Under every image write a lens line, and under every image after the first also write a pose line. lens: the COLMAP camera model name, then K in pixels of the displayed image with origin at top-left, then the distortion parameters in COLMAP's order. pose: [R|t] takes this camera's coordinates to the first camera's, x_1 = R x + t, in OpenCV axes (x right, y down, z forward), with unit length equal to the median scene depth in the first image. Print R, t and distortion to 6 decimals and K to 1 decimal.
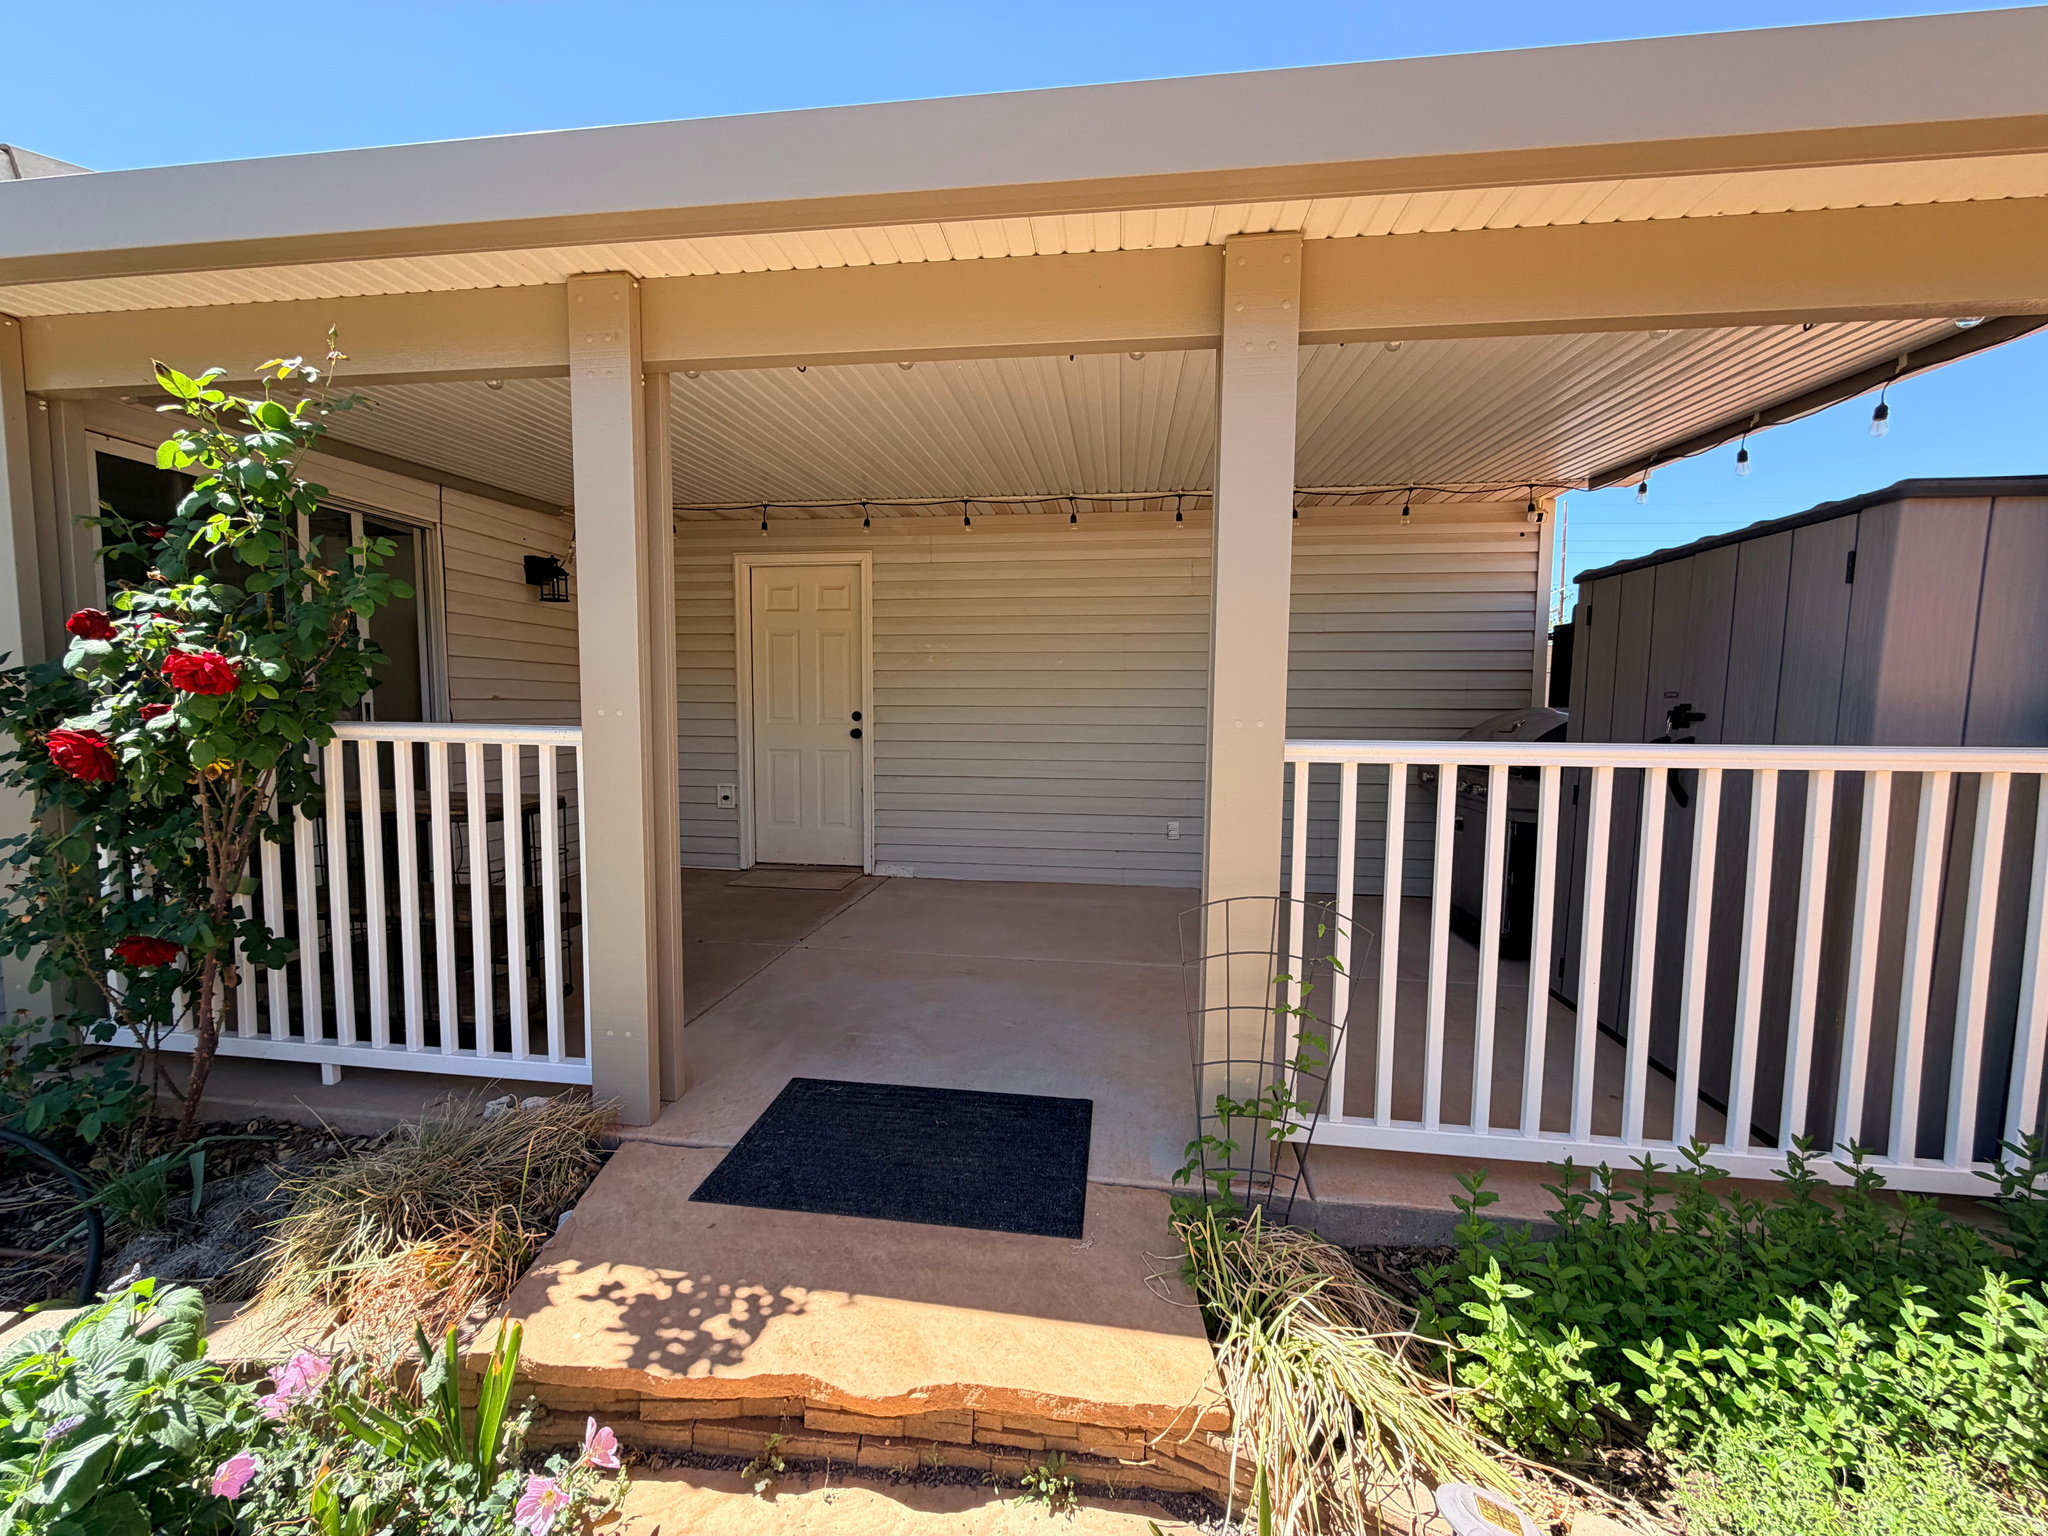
lens RADIAL K [[818.6, 0, 1020.7], [0, 818.6, 765.1], [0, 0, 1]] dist [-0.000659, 0.000490]
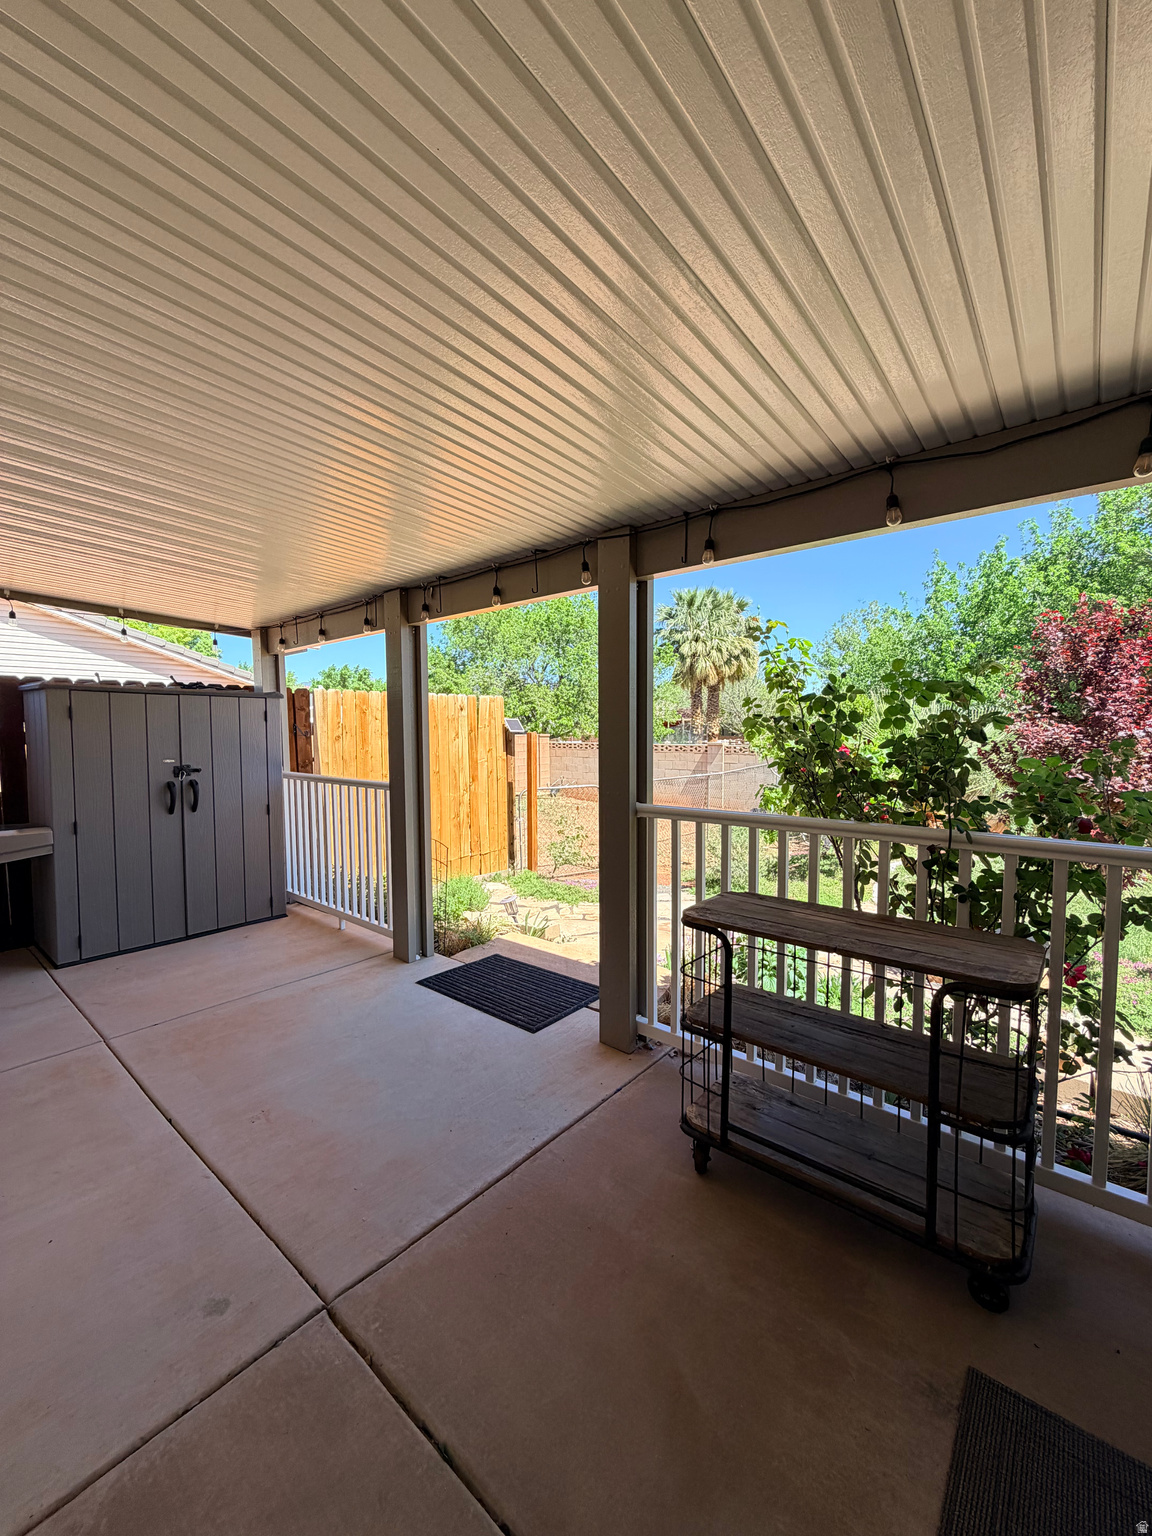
lens RADIAL K [[614.0, 0, 577.3], [0, 614.0, 763.4], [0, 0, 1]] dist [-0.000659, 0.000490]
pose [[-0.844360, -0.035660, 0.534588, -1.052633], [0.034892, 0.992005, 0.121282, -0.274453], [-0.534638, 0.121059, -0.836365, 2.072580]]
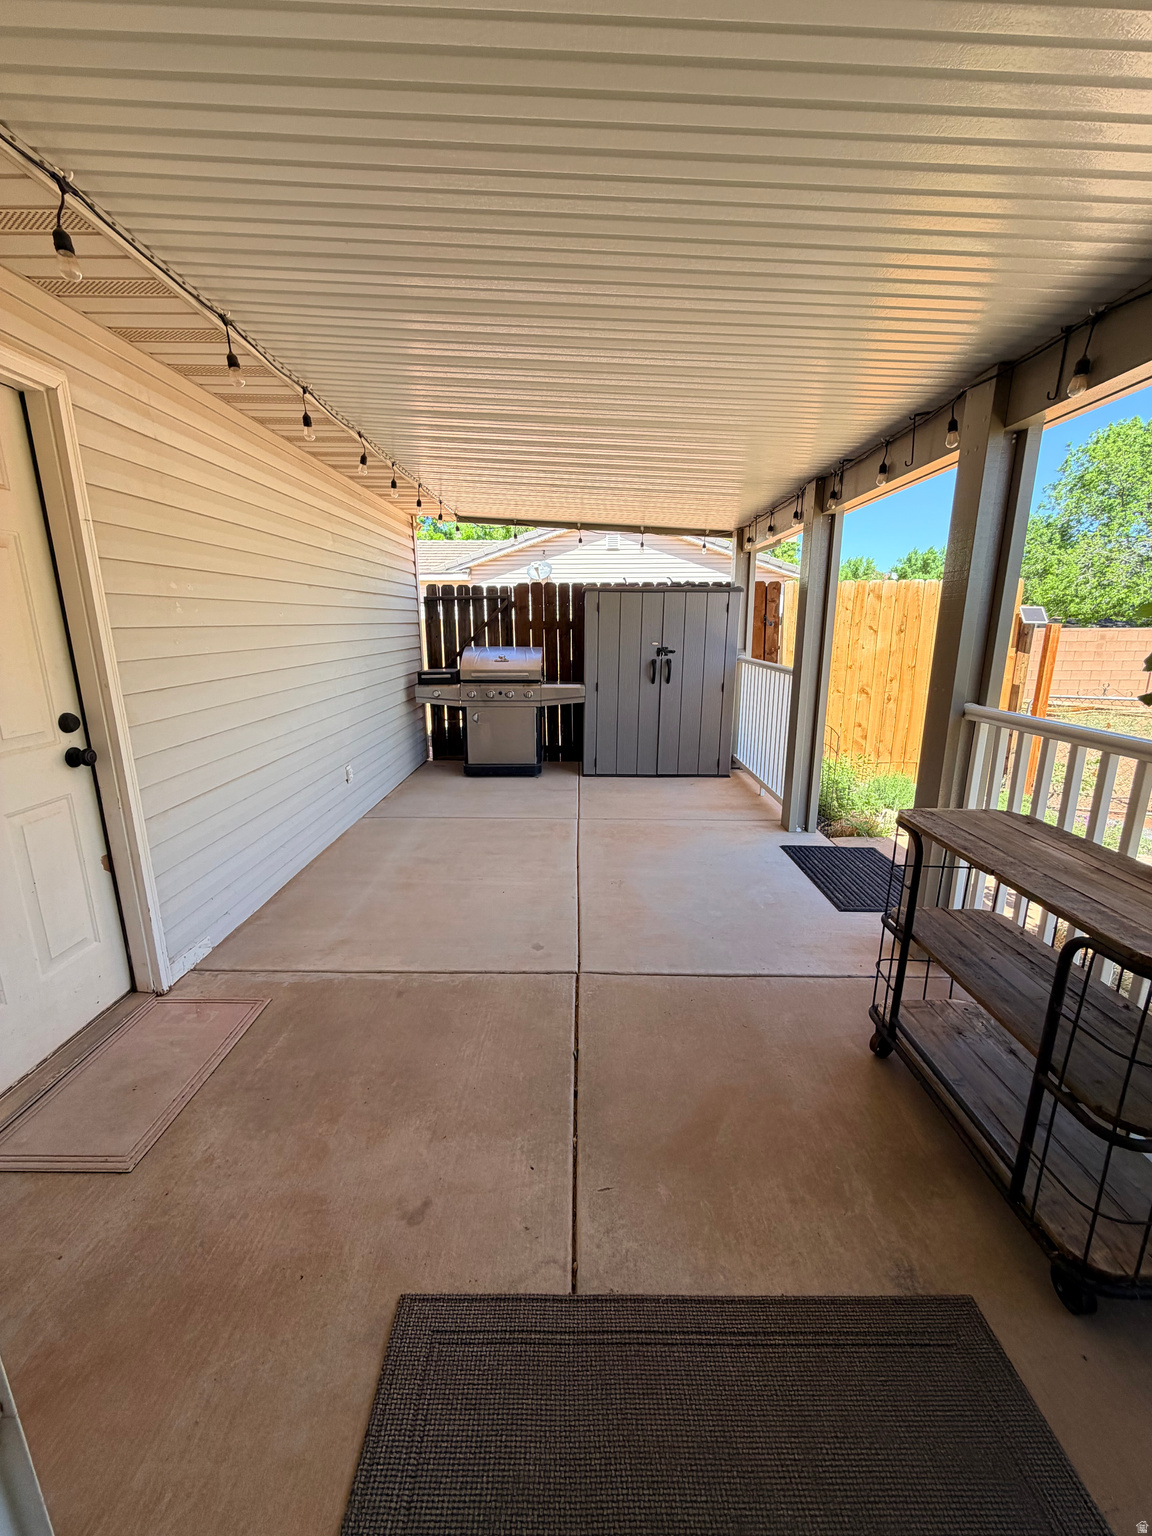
lens RADIAL K [[610.8, 0, 575.6], [0, 610.8, 765.0], [0, 0, 1]] dist [-0.000549, 0.000047]
pose [[-0.130832, -0.234458, 0.963282, -1.459901], [0.070734, 0.966950, 0.244958, -0.252558], [-0.988878, 0.100186, -0.109924, 1.819076]]
